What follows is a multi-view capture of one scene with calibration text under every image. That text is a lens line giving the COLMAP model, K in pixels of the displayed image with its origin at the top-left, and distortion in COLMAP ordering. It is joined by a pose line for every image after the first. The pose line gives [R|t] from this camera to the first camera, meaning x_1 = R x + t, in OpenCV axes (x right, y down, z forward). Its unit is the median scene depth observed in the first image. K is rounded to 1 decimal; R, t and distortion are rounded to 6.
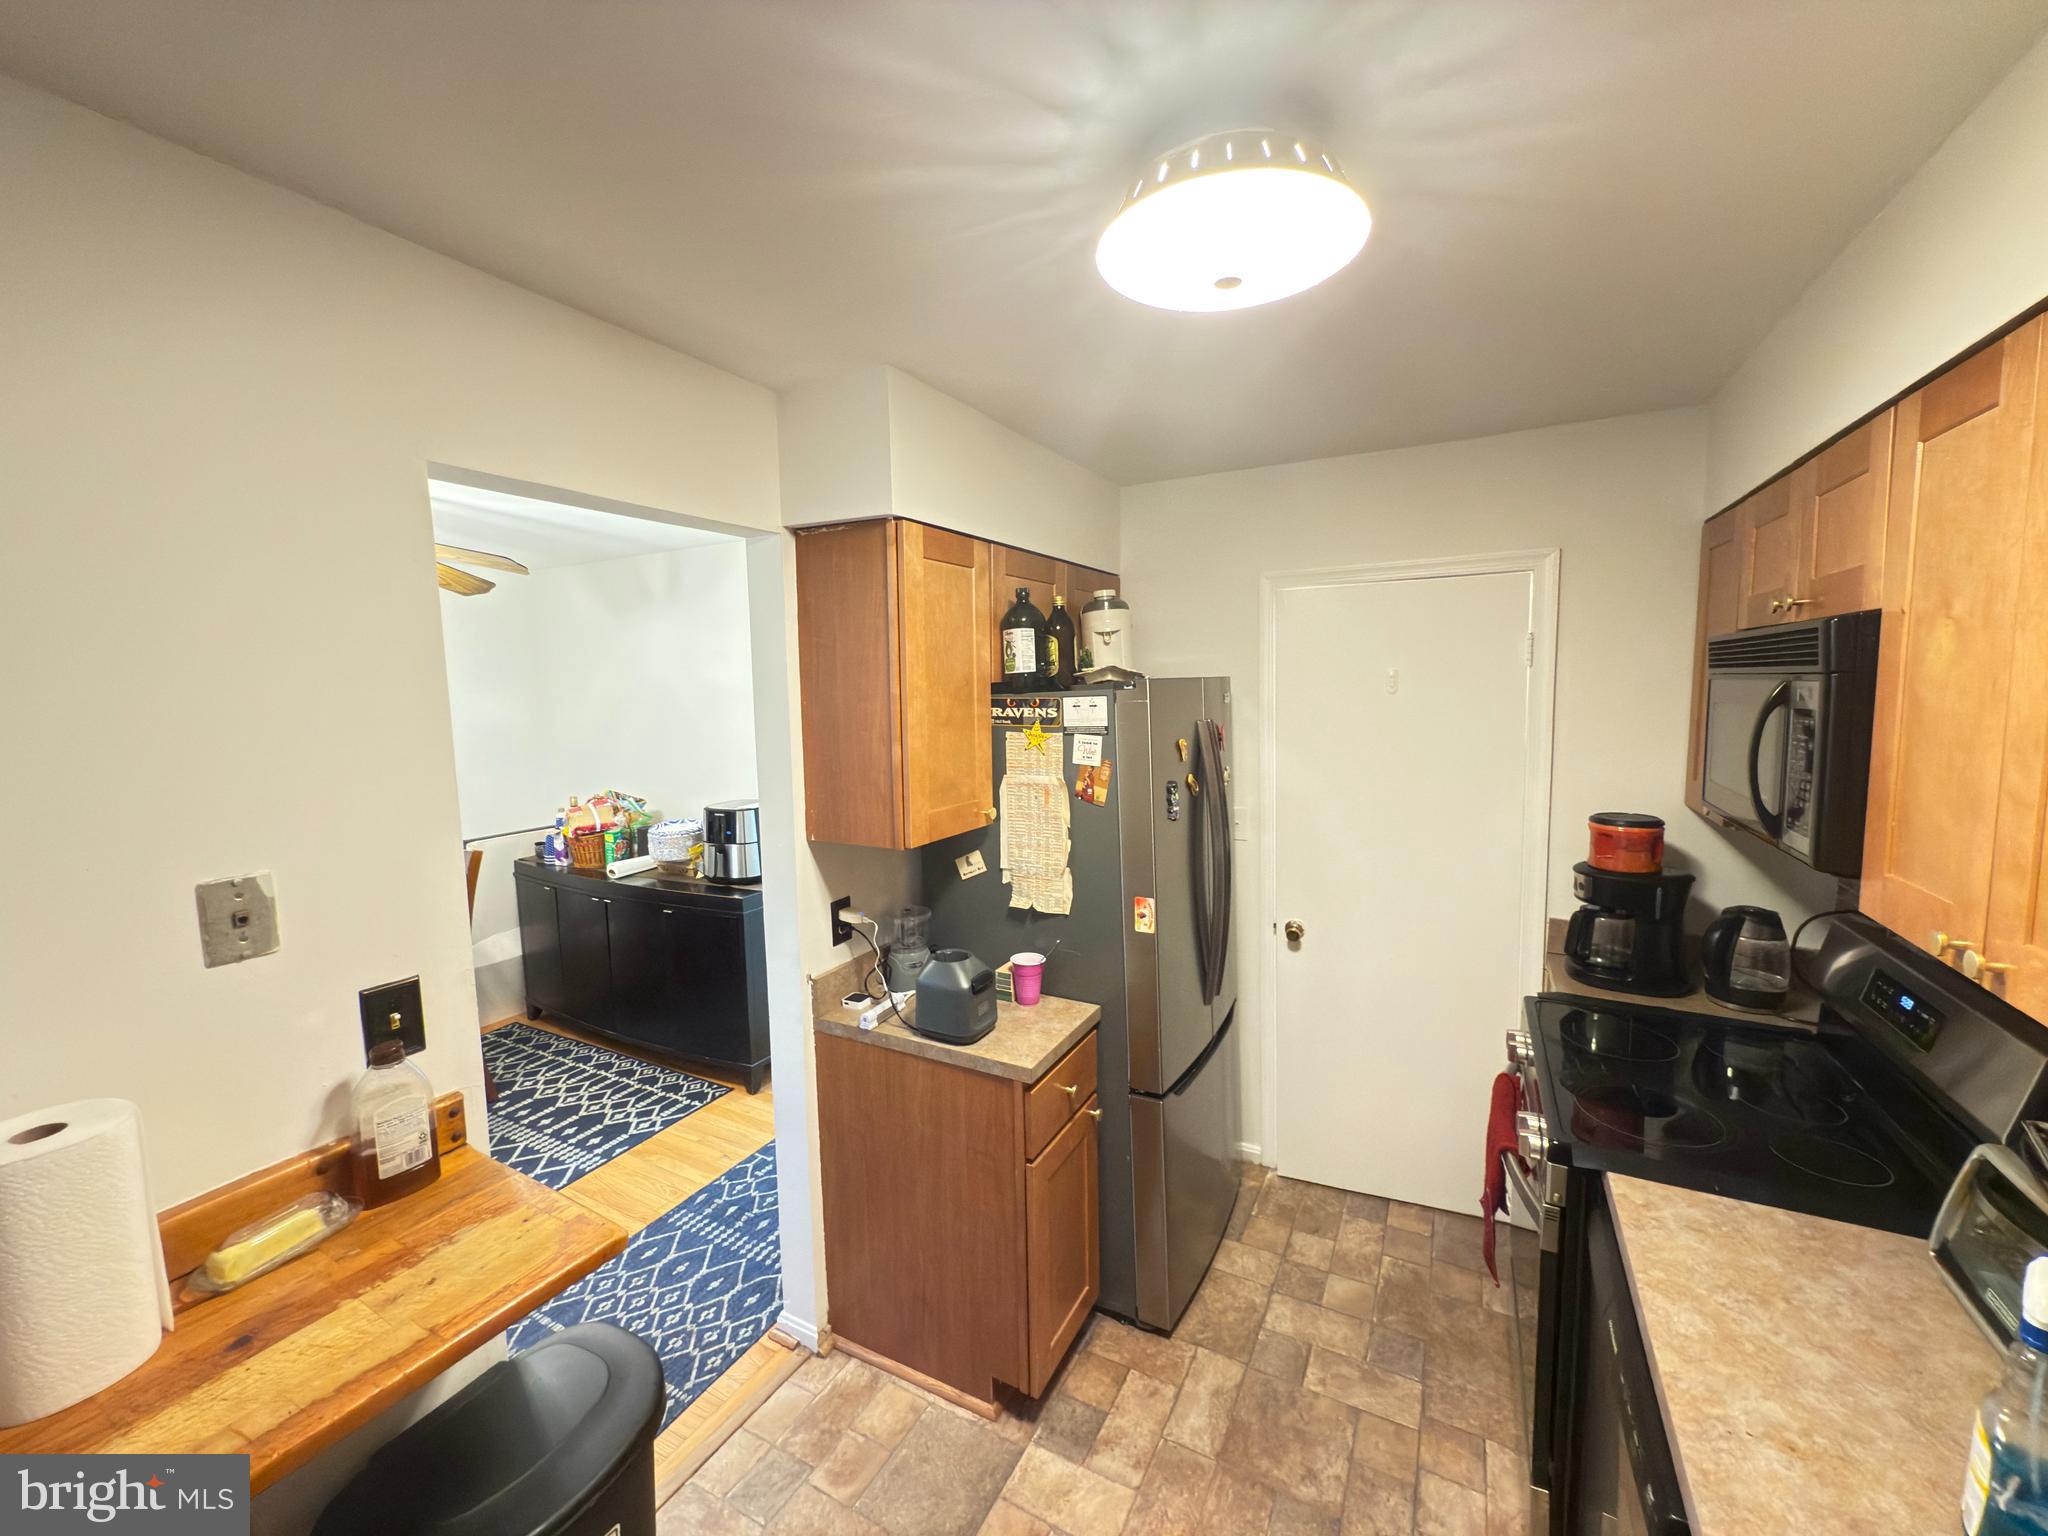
lens RADIAL K [[814.6, 0, 1023.8], [0, 814.6, 764.5], [0, 0, 1]] dist [0.000985, -0.000352]
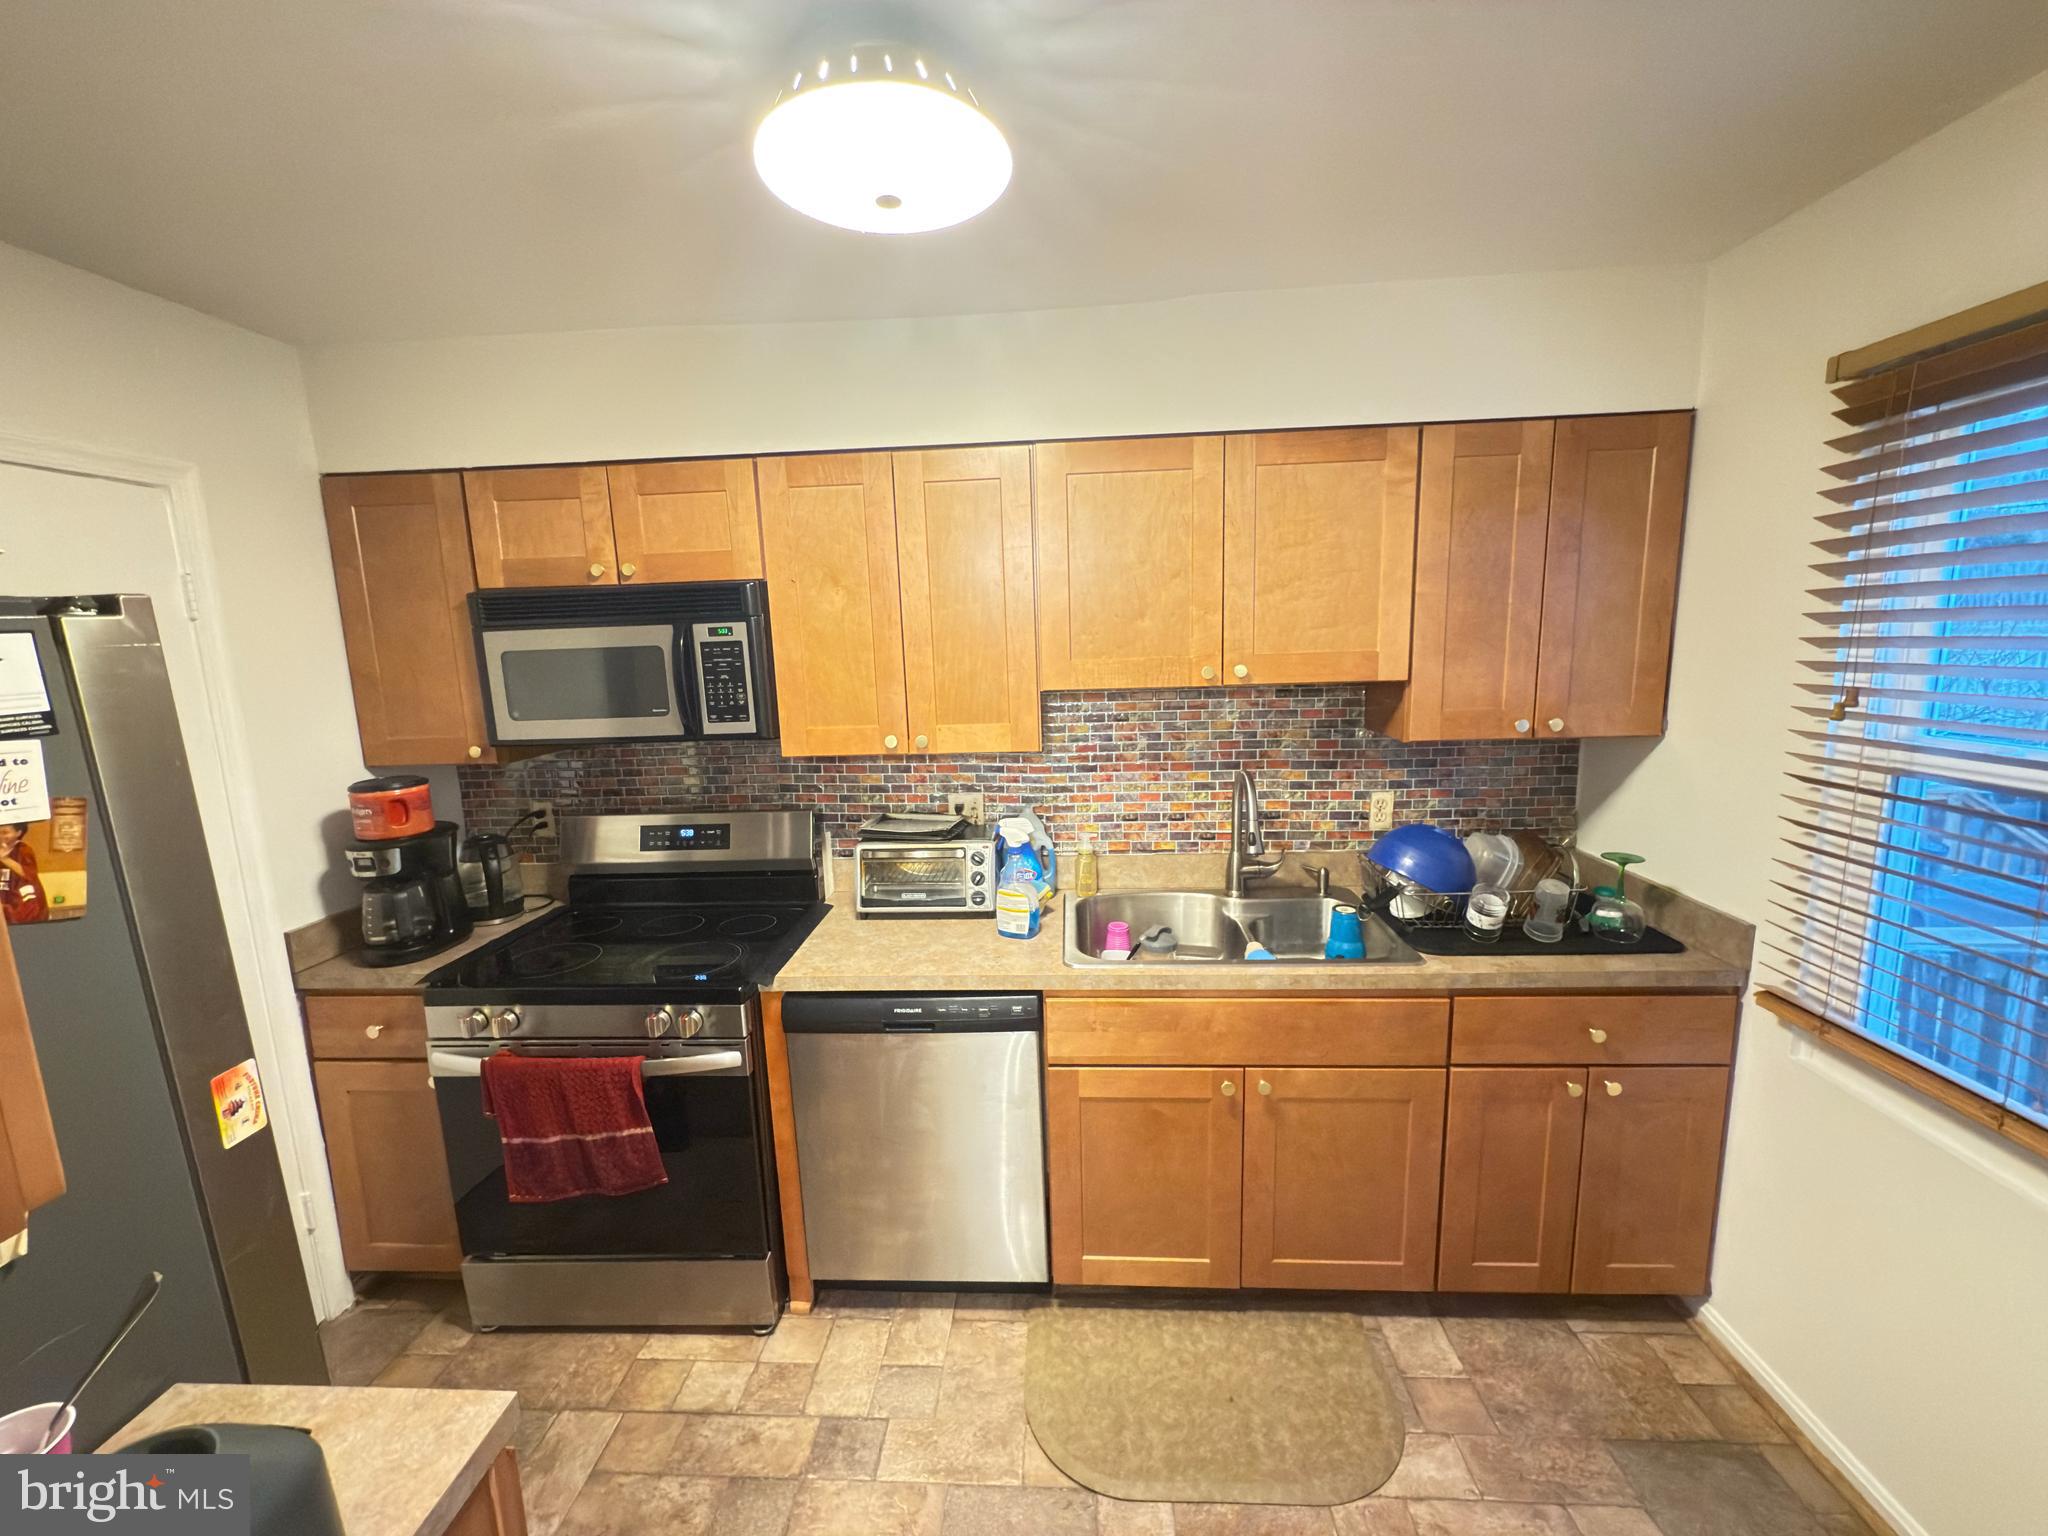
lens RADIAL K [[814.6, 0, 1021.5], [0, 814.6, 765.0], [0, 0, 1]] dist [0.000985, -0.000352]
pose [[-0.420870, -0.112993, 0.900056, -0.473922], [0.133725, 0.973643, 0.184762, -0.034242], [-0.897210, 0.198121, -0.394667, 0.791974]]
